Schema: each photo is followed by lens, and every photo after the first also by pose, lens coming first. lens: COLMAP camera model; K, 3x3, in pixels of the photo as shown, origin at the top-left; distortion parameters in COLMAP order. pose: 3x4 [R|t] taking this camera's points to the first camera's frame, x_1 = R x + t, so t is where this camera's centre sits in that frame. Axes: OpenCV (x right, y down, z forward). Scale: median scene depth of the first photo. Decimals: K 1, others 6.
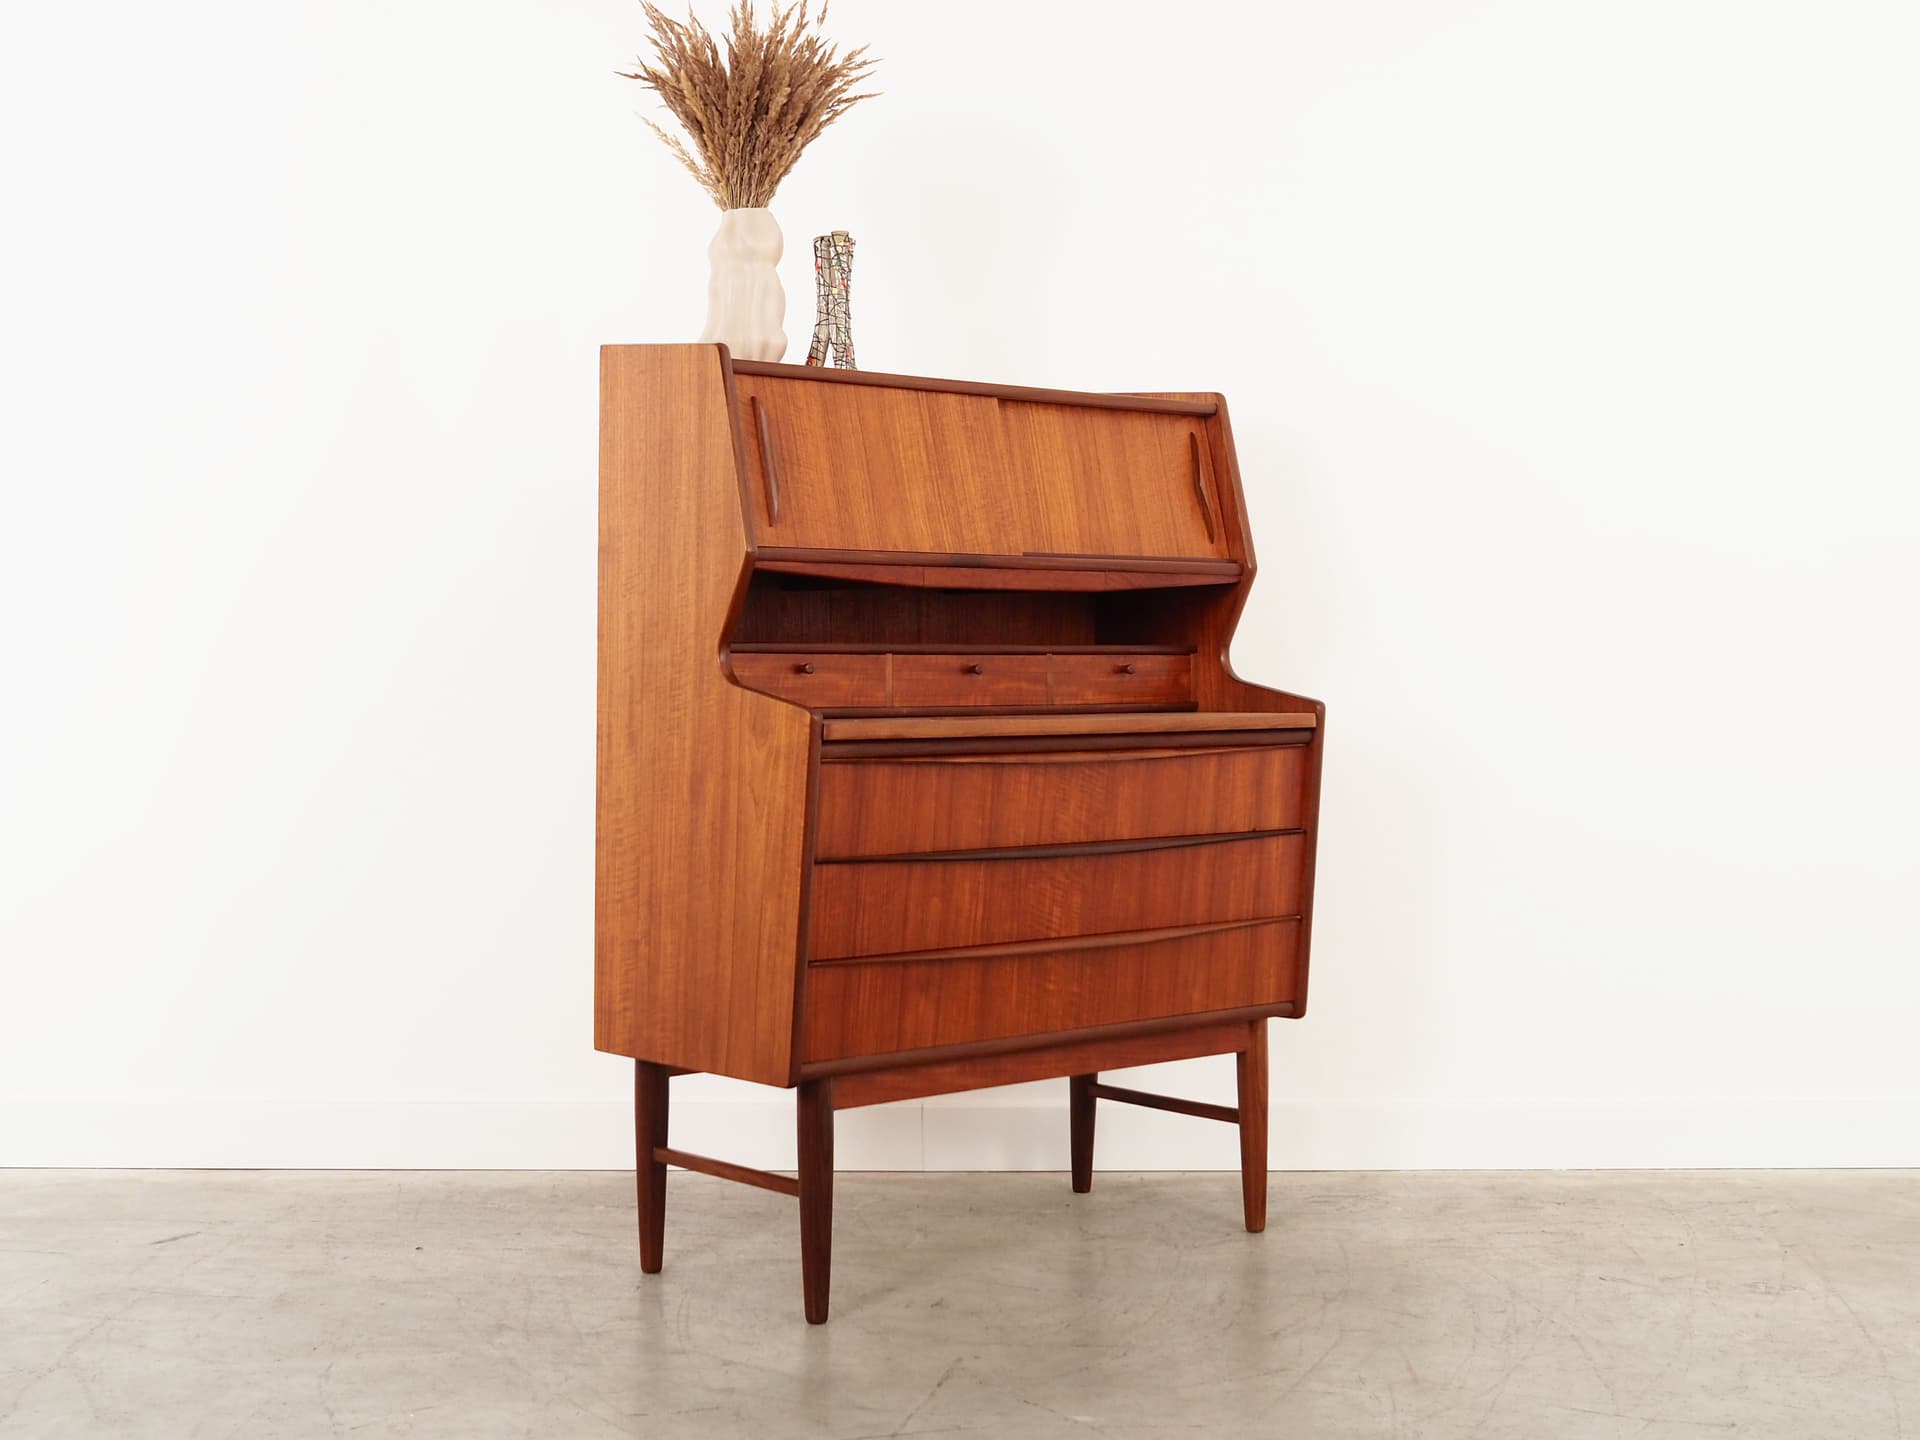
lens RADIAL K [[2609.9, 0, 928.4], [0, 2609.9, 717.0], [0, 0, 1]] dist [-0.070502, 0.000000]
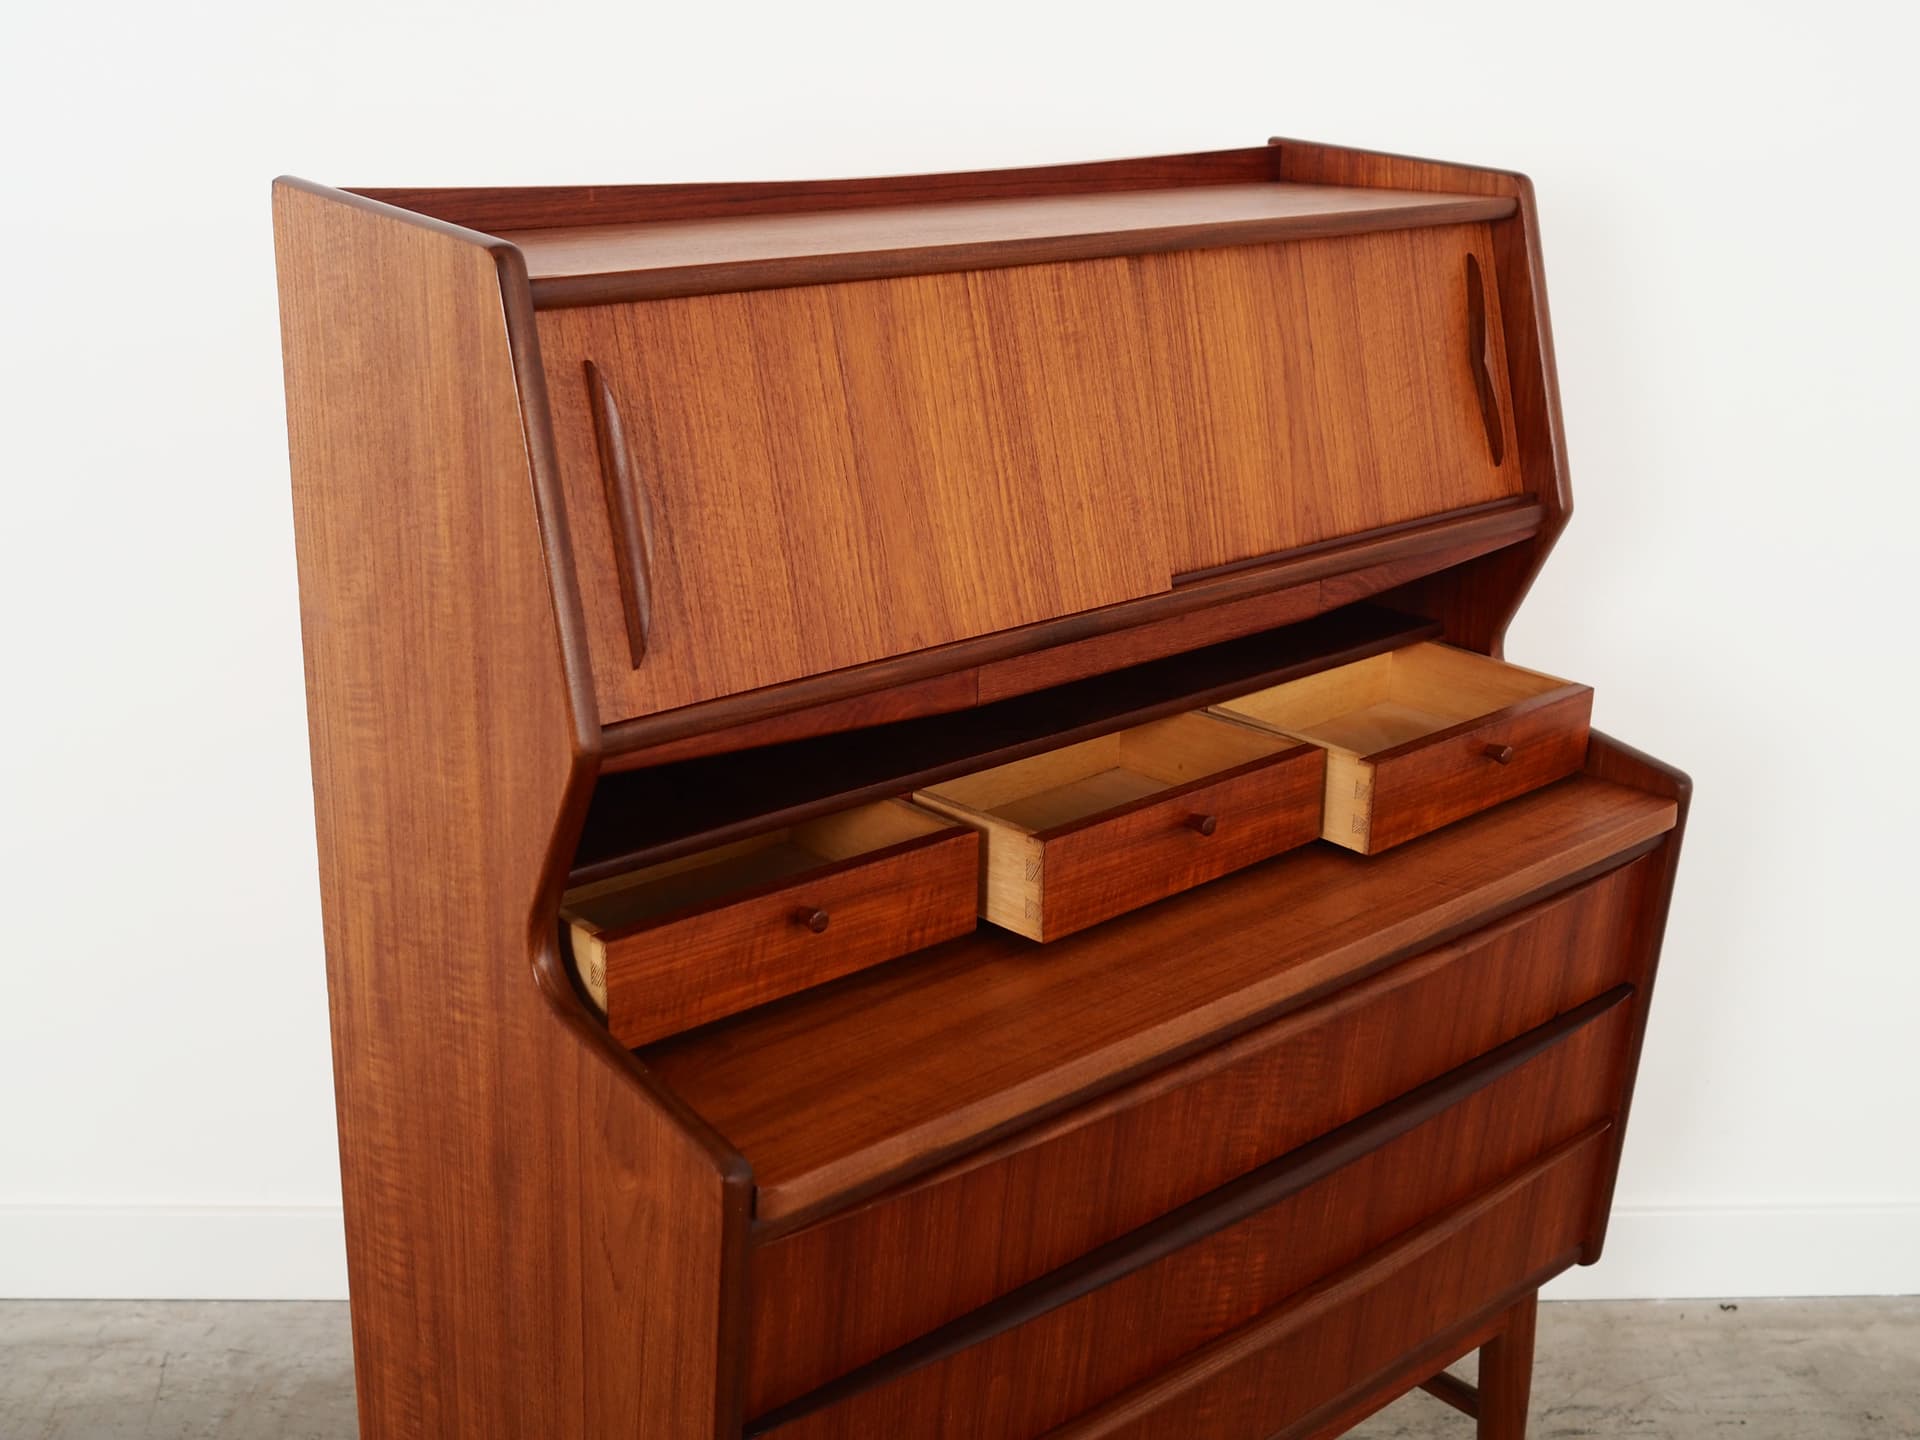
lens RADIAL K [[2148.5, 0, 916.6], [0, 2148.5, 681.2], [0, 0, 1]] dist [-0.018381, 0.000000]
pose [[0.999963, 0.004341, -0.007388, -0.010089], [-0.002203, 0.963411, 0.268018, -0.161909], [0.008281, -0.267992, 0.963386, 0.626986]]
